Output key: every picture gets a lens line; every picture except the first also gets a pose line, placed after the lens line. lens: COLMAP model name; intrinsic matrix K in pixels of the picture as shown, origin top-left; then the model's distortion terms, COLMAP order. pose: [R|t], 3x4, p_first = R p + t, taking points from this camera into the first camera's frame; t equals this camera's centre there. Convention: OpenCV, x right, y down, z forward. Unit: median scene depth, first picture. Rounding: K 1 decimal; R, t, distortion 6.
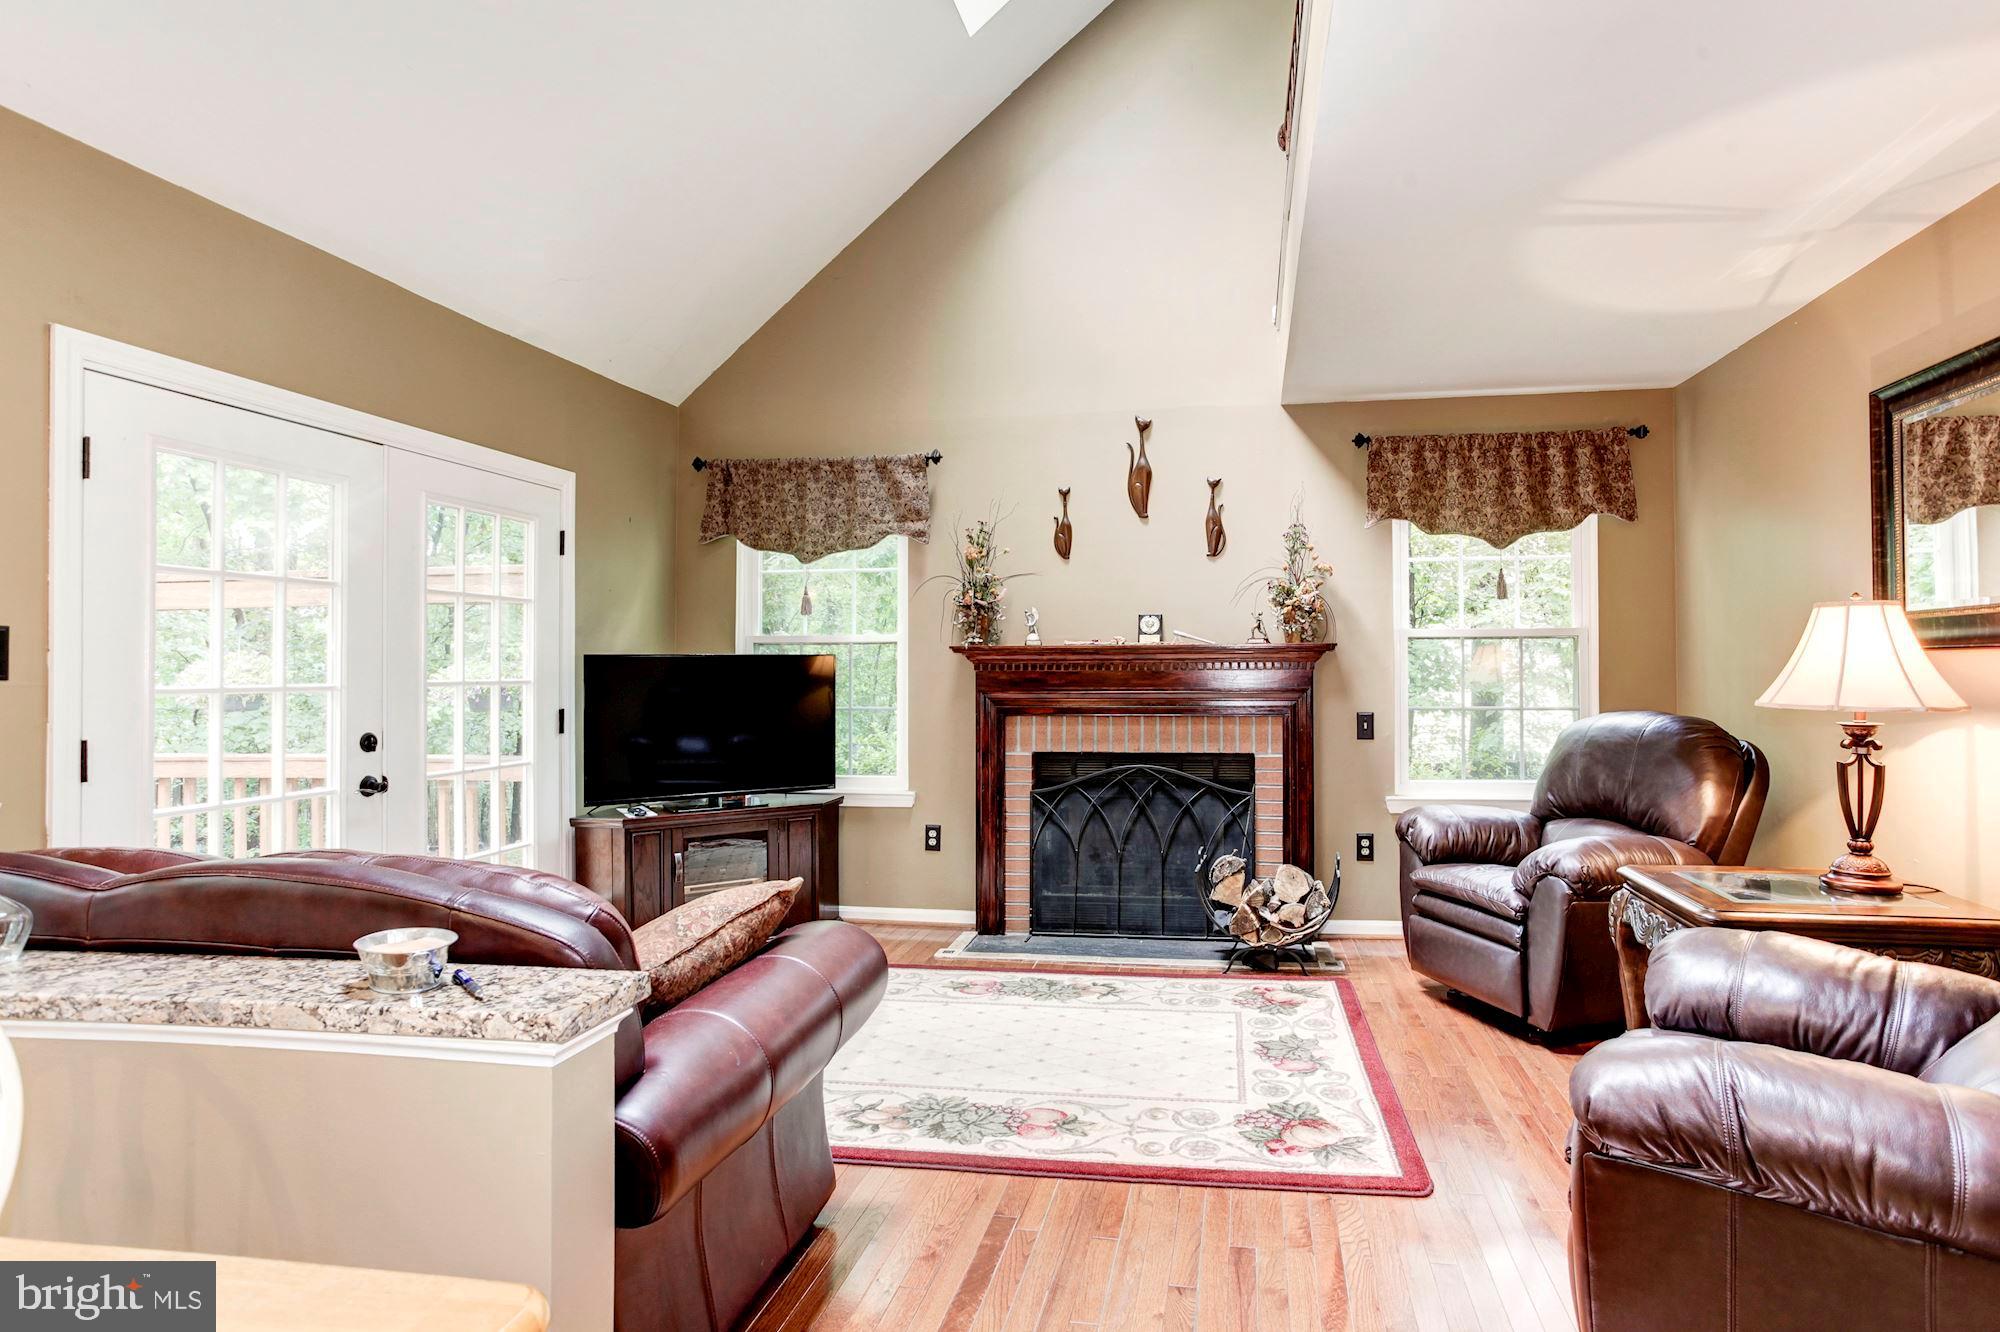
lens RADIAL K [[1010.6, 0, 1058.4], [0, 1010.6, 656.3], [0, 0, 1]] dist [-0.034267, 0.018379]
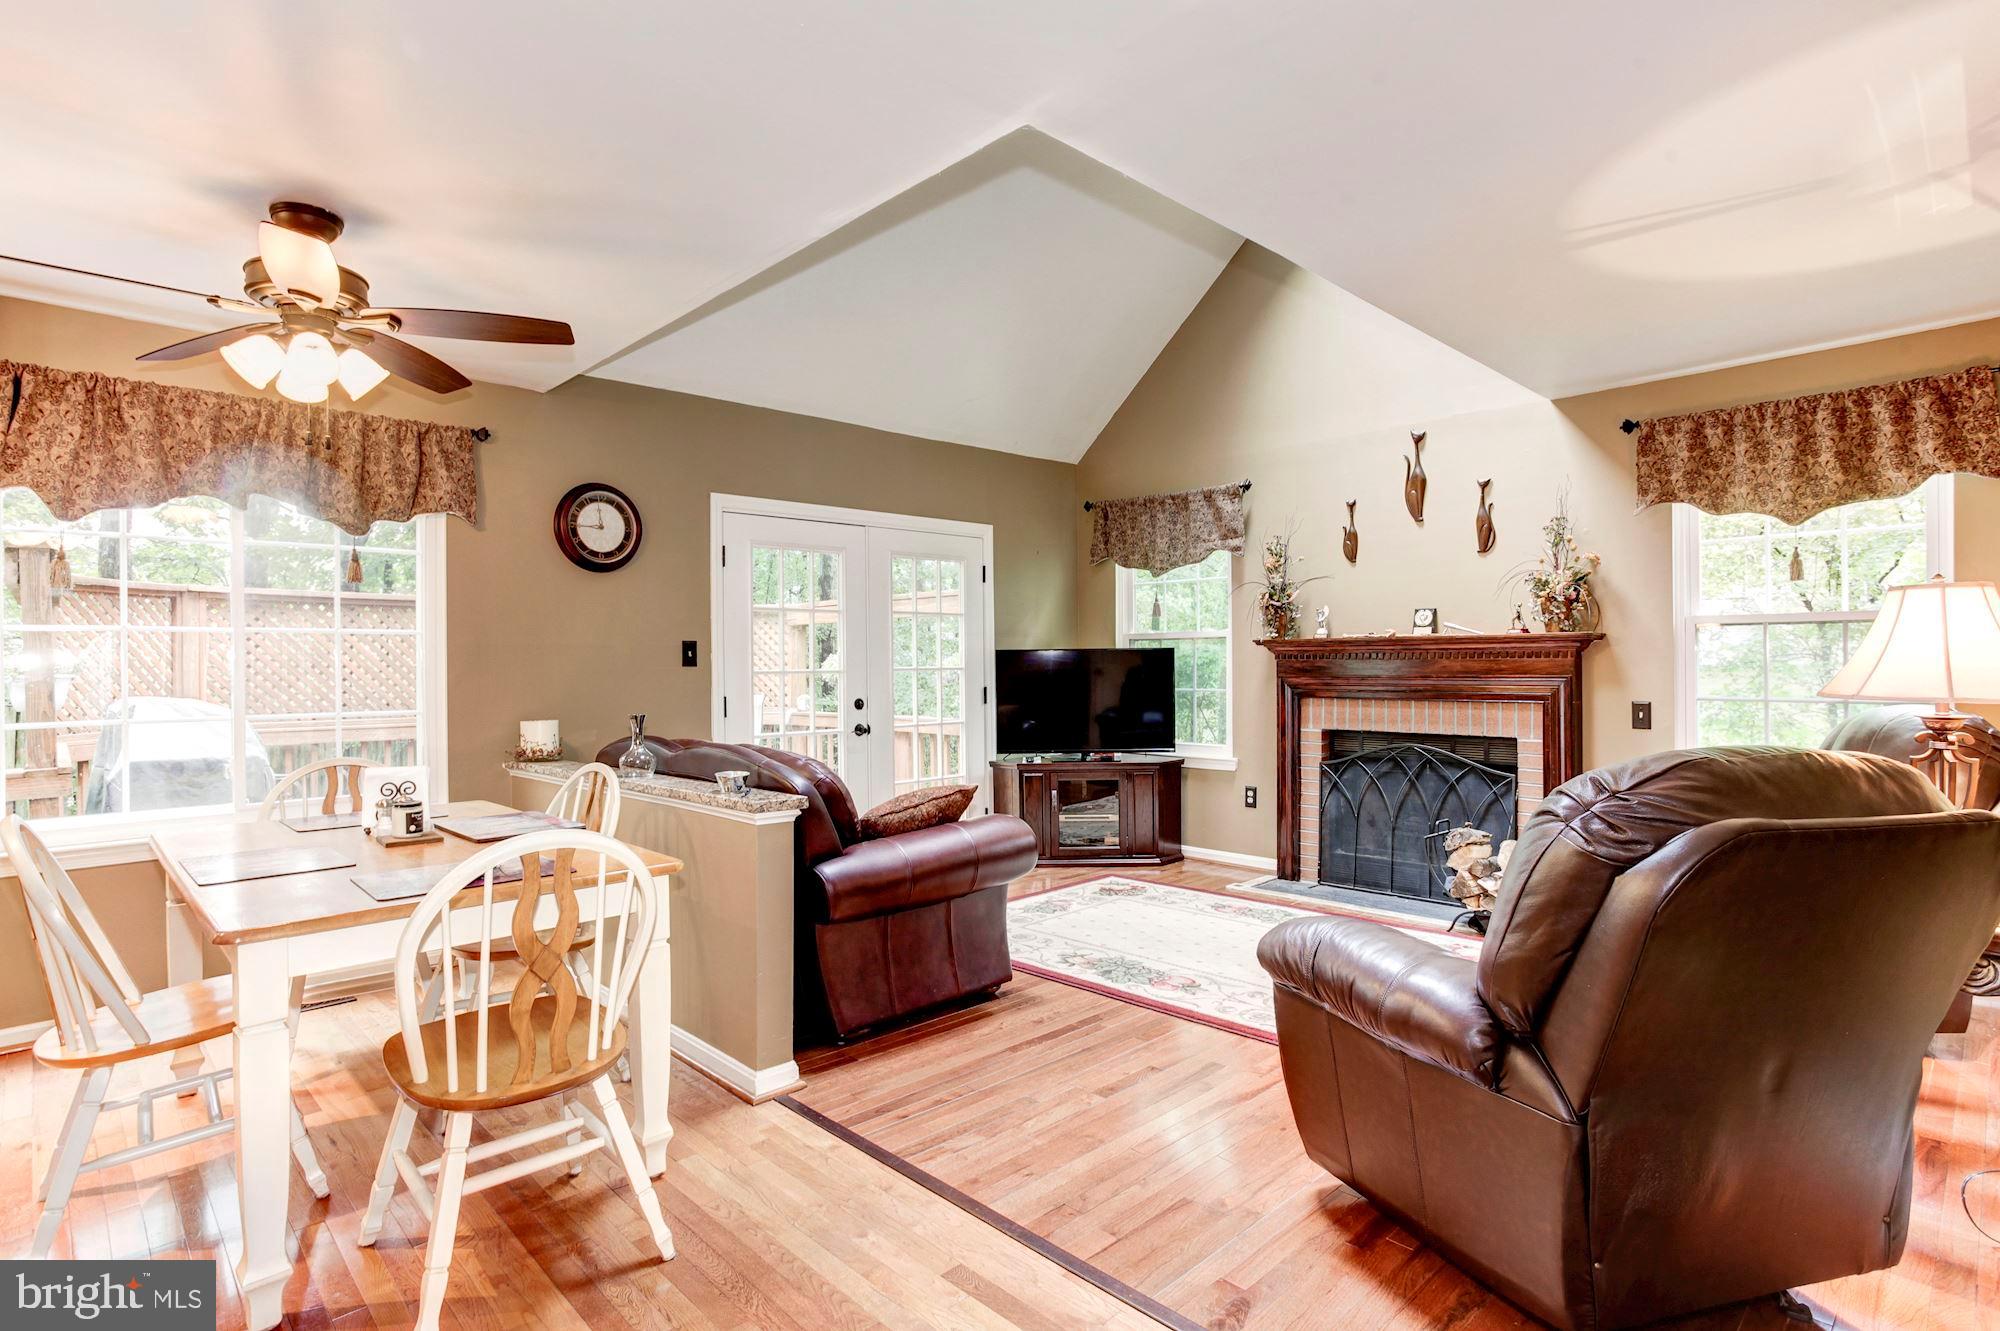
lens RADIAL K [[1010.6, 0, 993.9], [0, 1010.6, 662.0], [0, 0, 1]] dist [-0.034267, 0.018379]
pose [[0.790147, -0.001726, -0.612915, 0.404207], [0.011975, 0.999849, 0.012622, -0.002698], [0.612800, -0.017313, 0.790048, -0.160193]]
